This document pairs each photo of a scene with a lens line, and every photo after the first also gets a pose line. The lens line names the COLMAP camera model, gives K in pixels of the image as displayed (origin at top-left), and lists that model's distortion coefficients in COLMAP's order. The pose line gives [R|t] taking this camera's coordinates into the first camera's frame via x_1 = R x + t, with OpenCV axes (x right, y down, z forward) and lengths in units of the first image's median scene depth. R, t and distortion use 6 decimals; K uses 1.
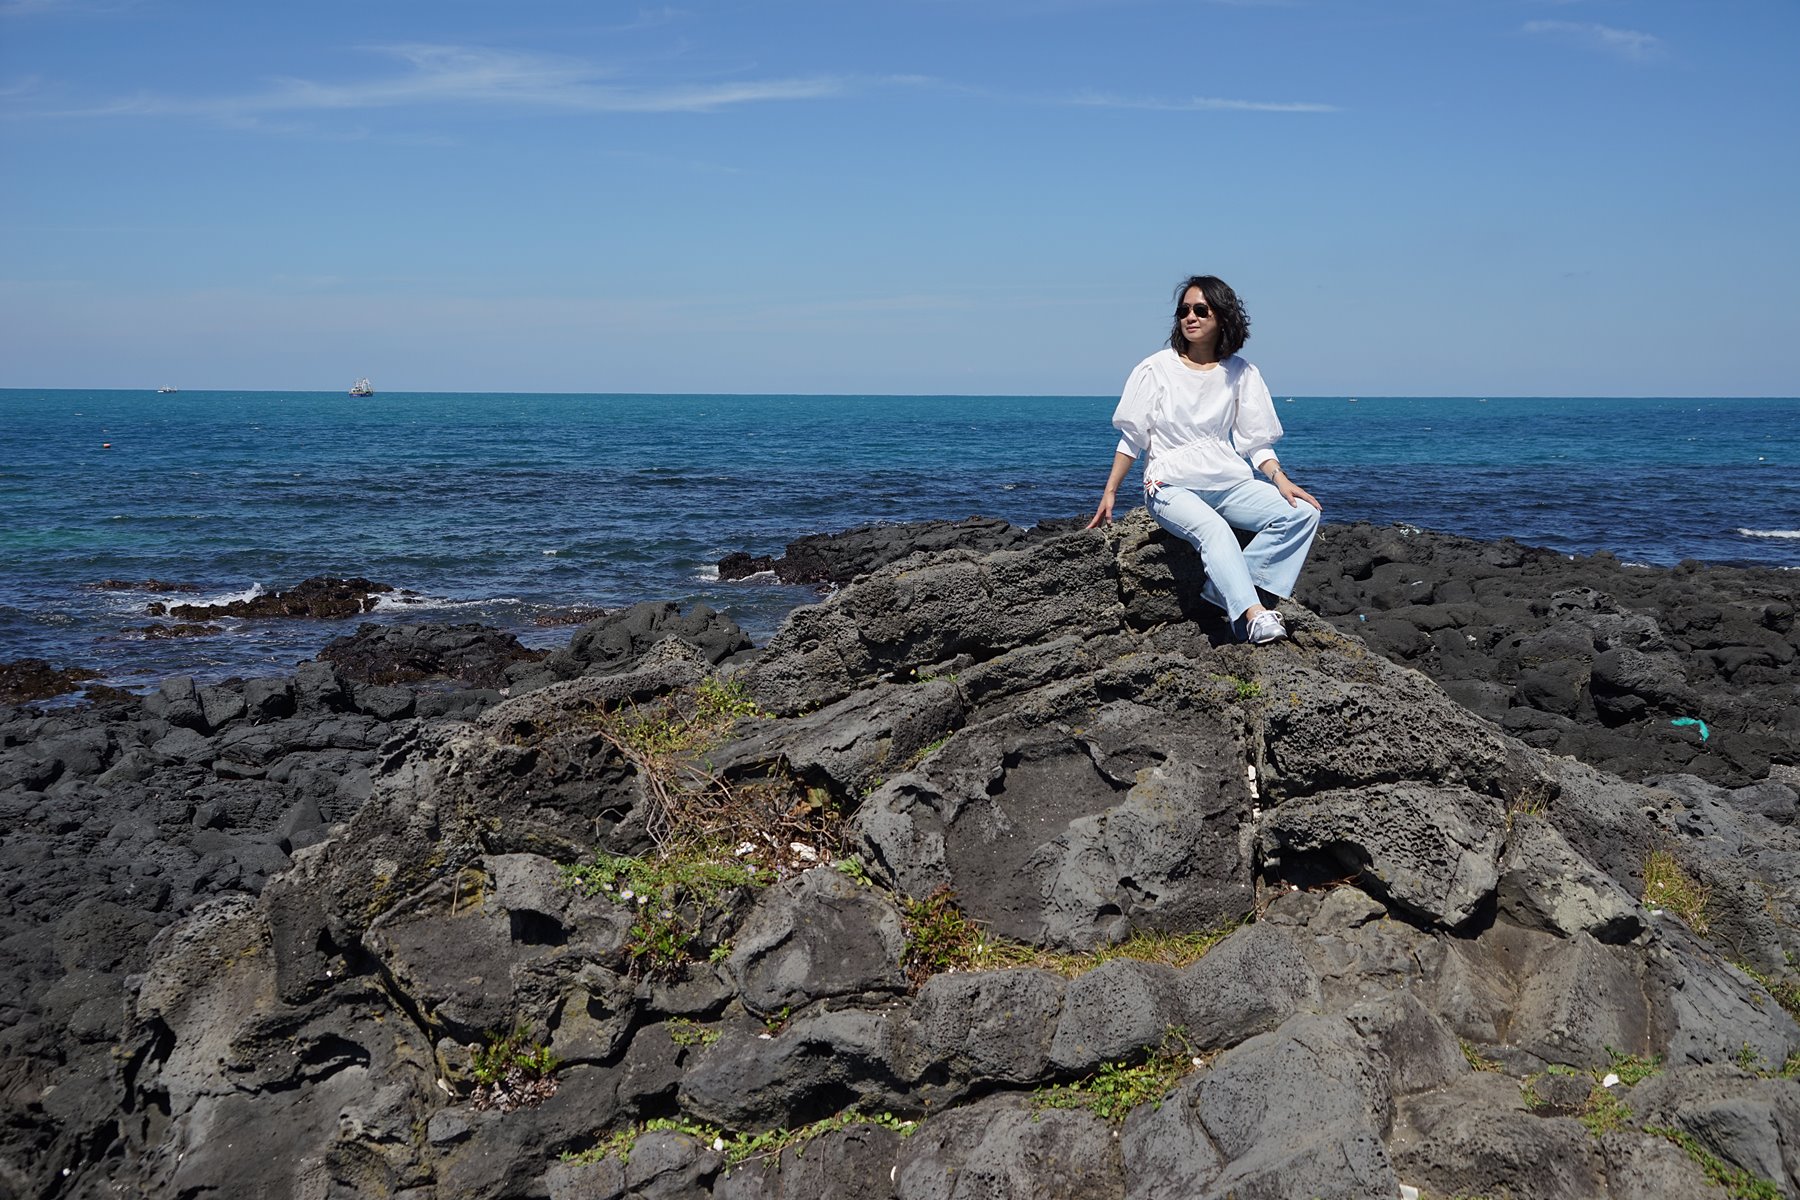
lens RADIAL K [[1962.9, 0, 864.5], [0, 1962.9, 616.3], [0, 0, 1]] dist [0.039976, 0.000000]
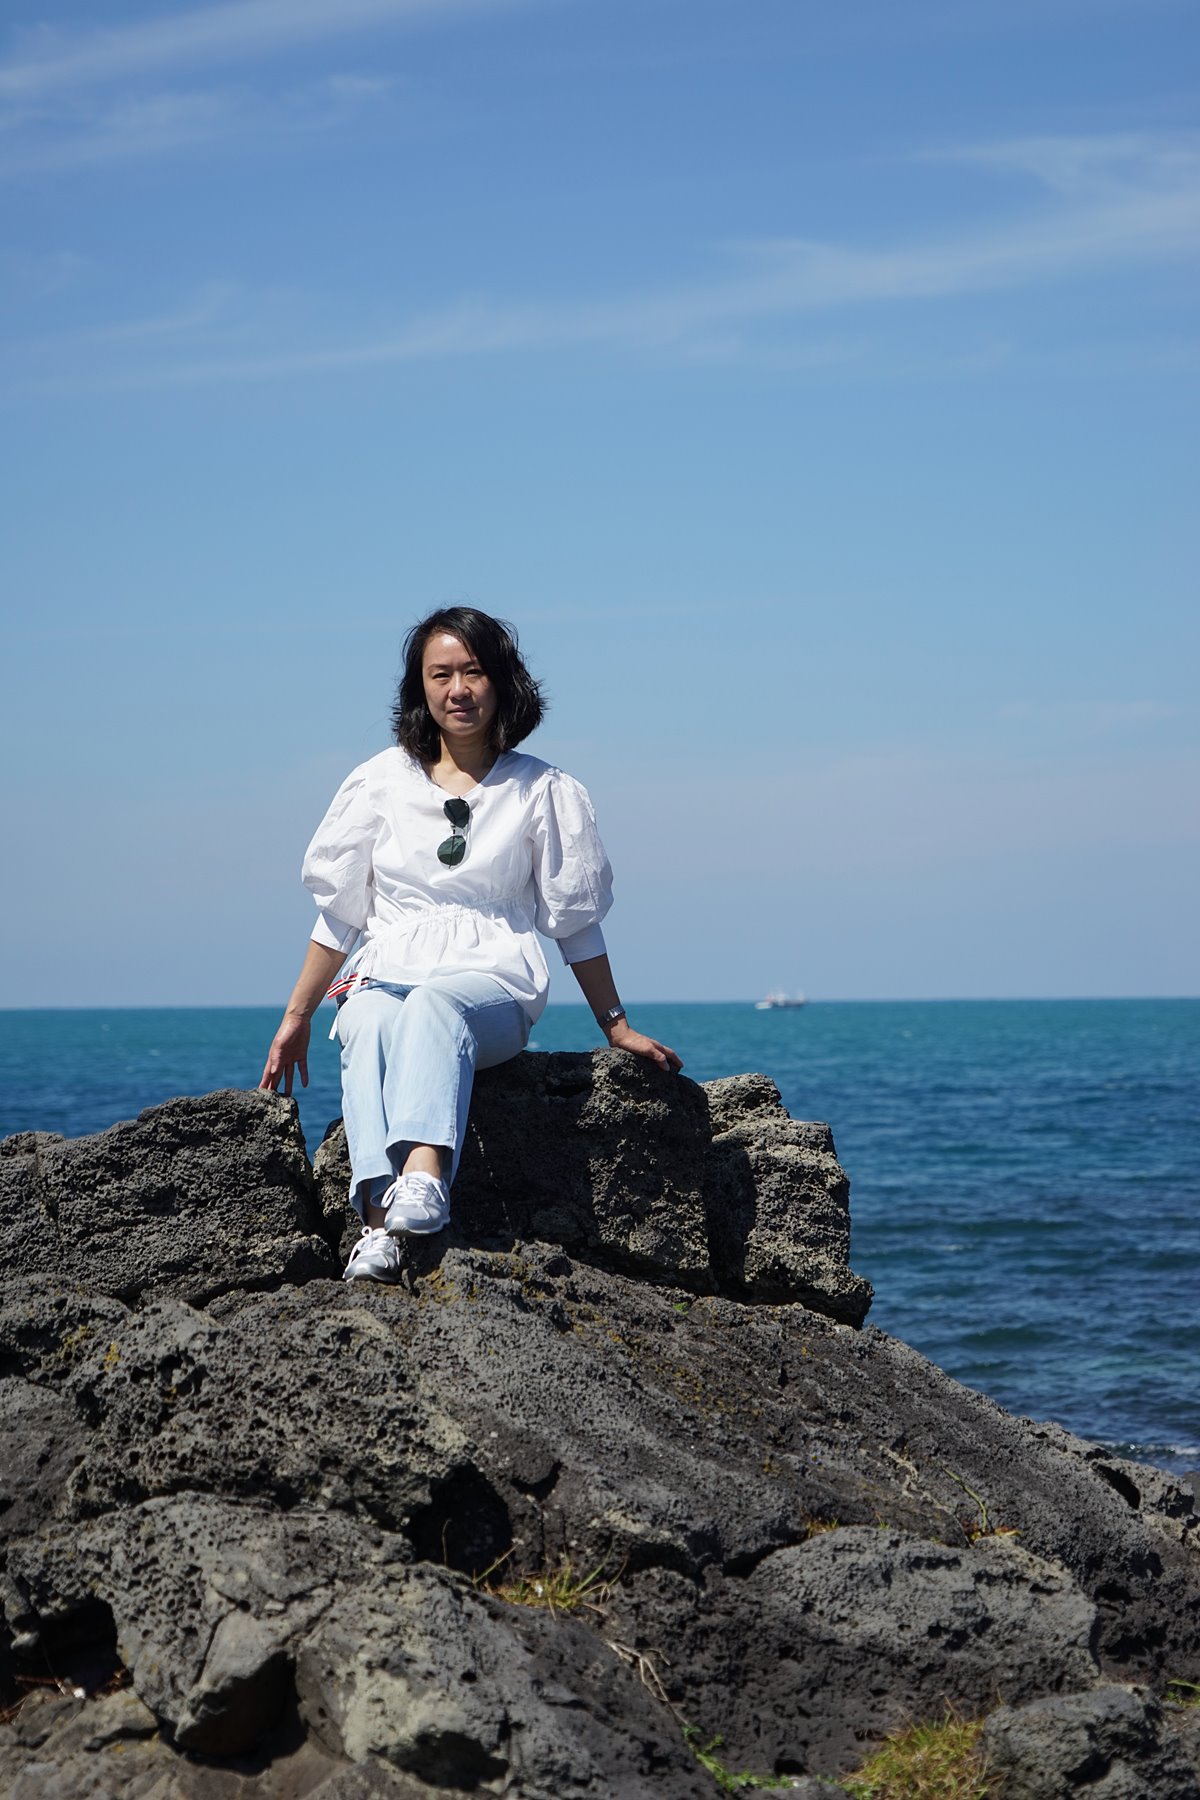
lens RADIAL K [[5661.9, 0, 677.4], [0, 5661.9, 1025.1], [0, 0, 1]] dist [-0.084785, 0.000000]
pose [[0.914628, -0.010241, -0.404167, 0.941945], [-0.034660, 0.994013, -0.103623, 0.102286], [0.402808, 0.108785, 0.908797, -0.364921]]
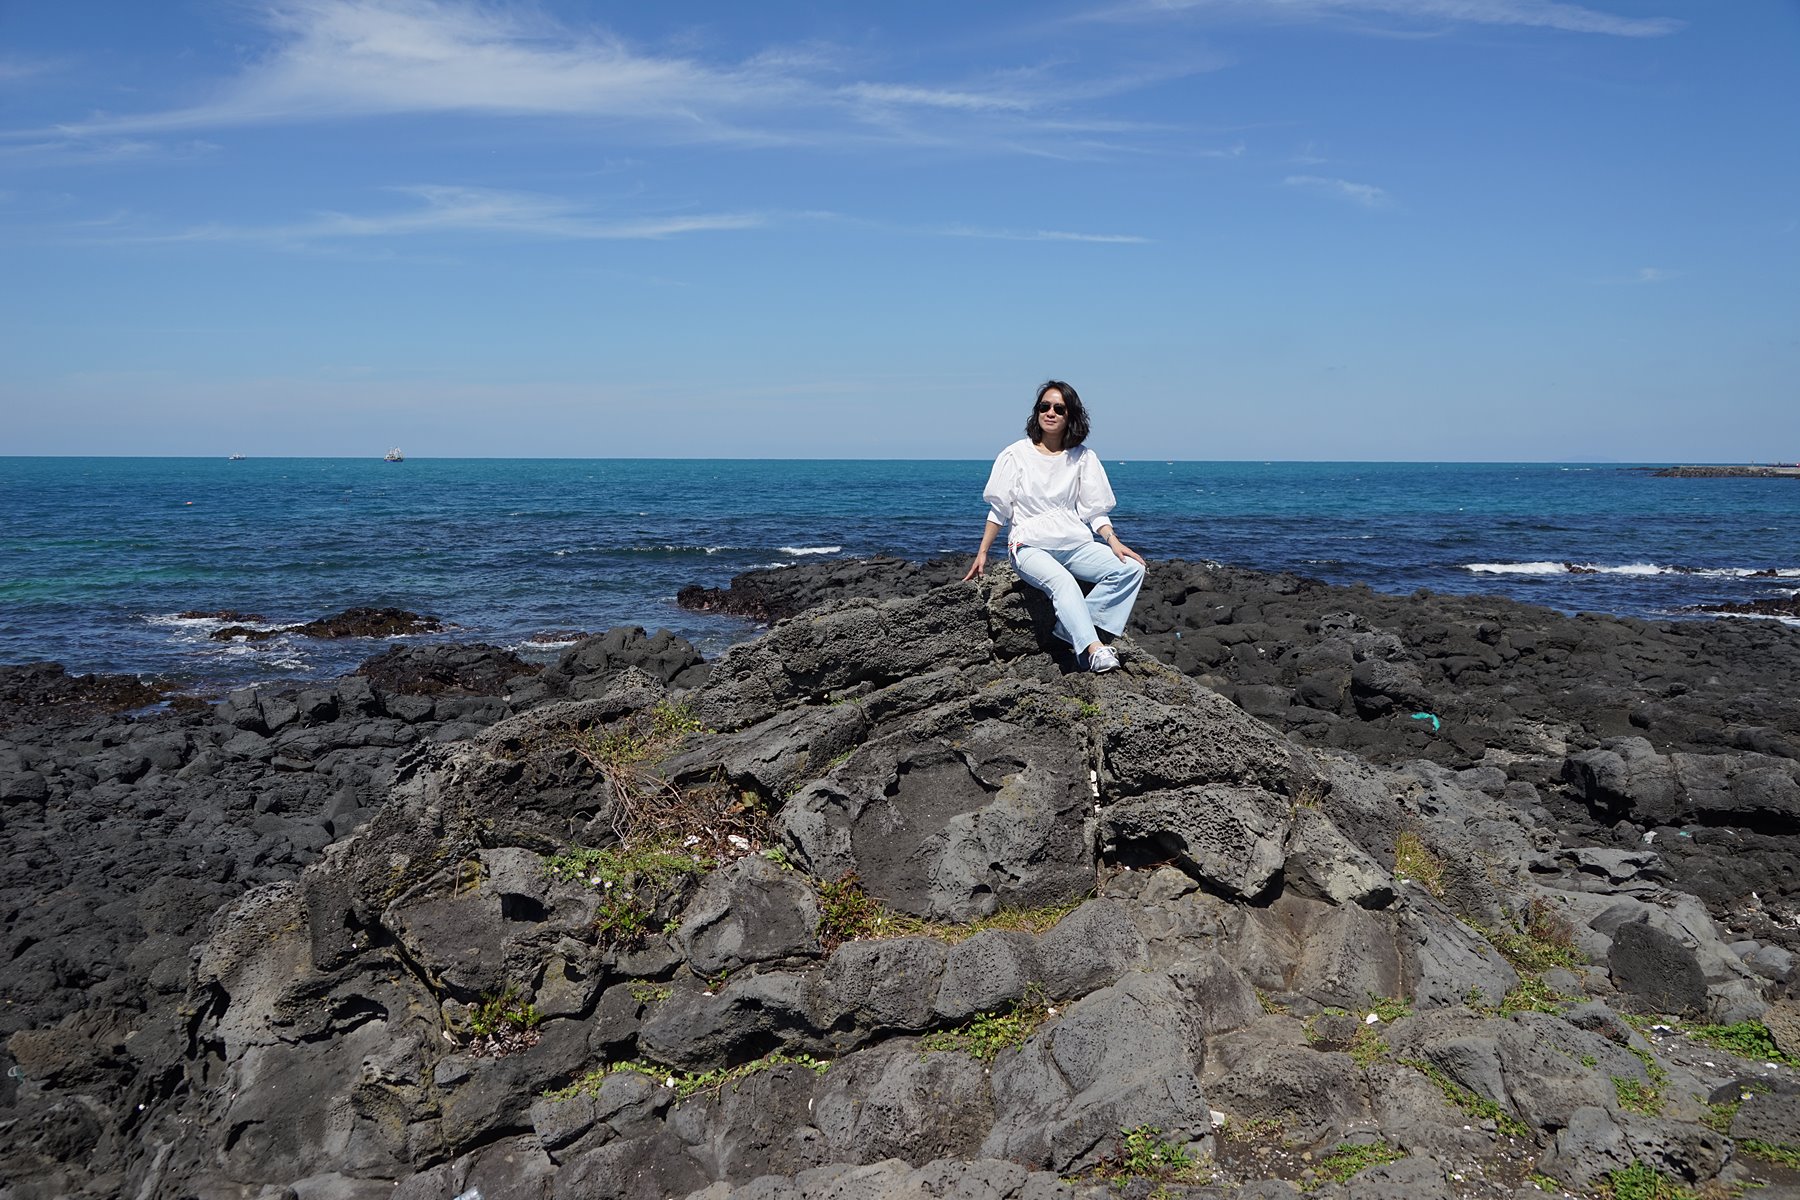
lens RADIAL K [[1534.0, 0, 872.2], [0, 1534.0, 613.6], [0, 0, 1]] dist [-0.000461, 0.011749]
pose [[0.998690, -0.005672, 0.050853, 0.005076], [0.006253, 0.999917, -0.011279, -0.014491], [-0.050785, 0.011582, 0.998642, 0.020153]]
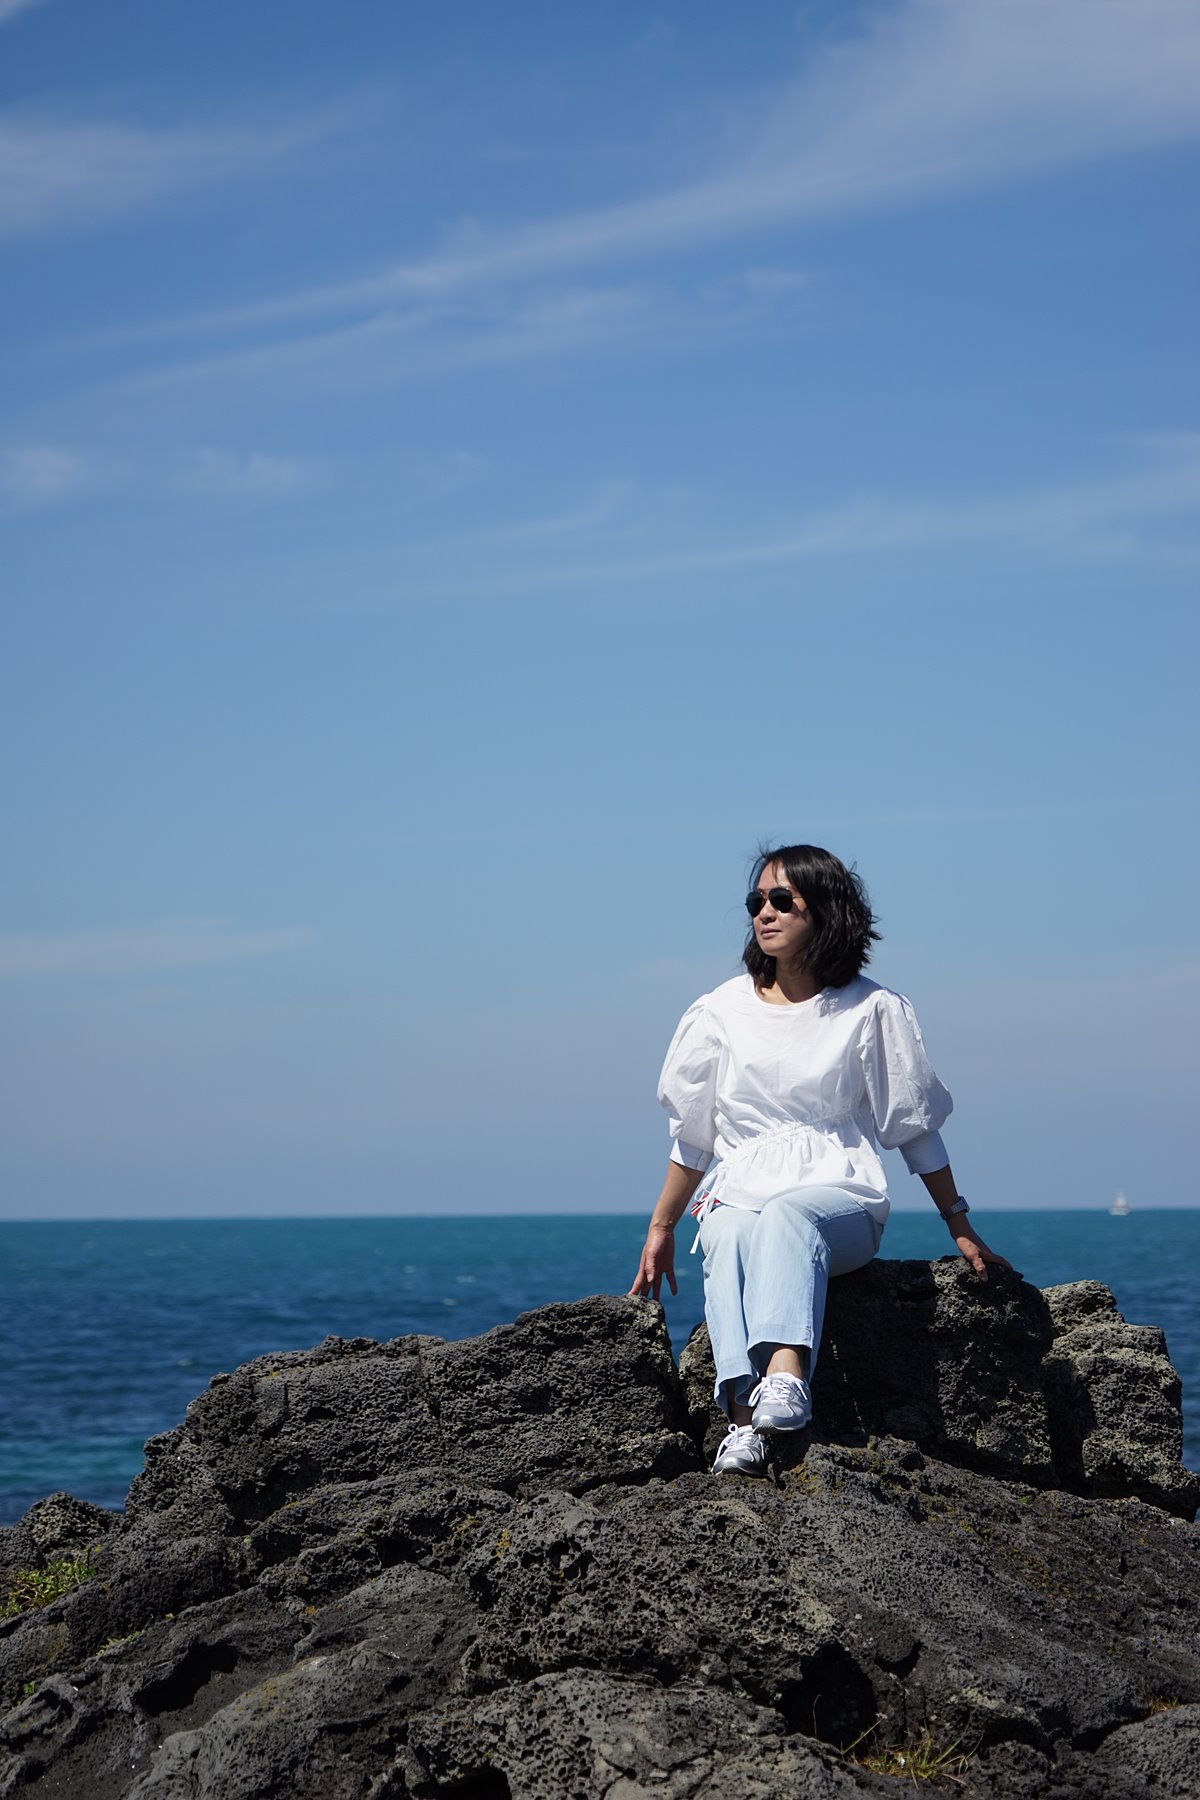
lens RADIAL K [[5661.9, 0, 605.8], [0, 5661.9, 901.2], [0, 0, 1]] dist [-0.084785, 0.000000]
pose [[0.887121, -0.037693, -0.459995, 0.974276], [-0.040801, 0.986353, -0.159510, 0.115089], [0.459729, 0.160273, 0.873477, -0.480378]]
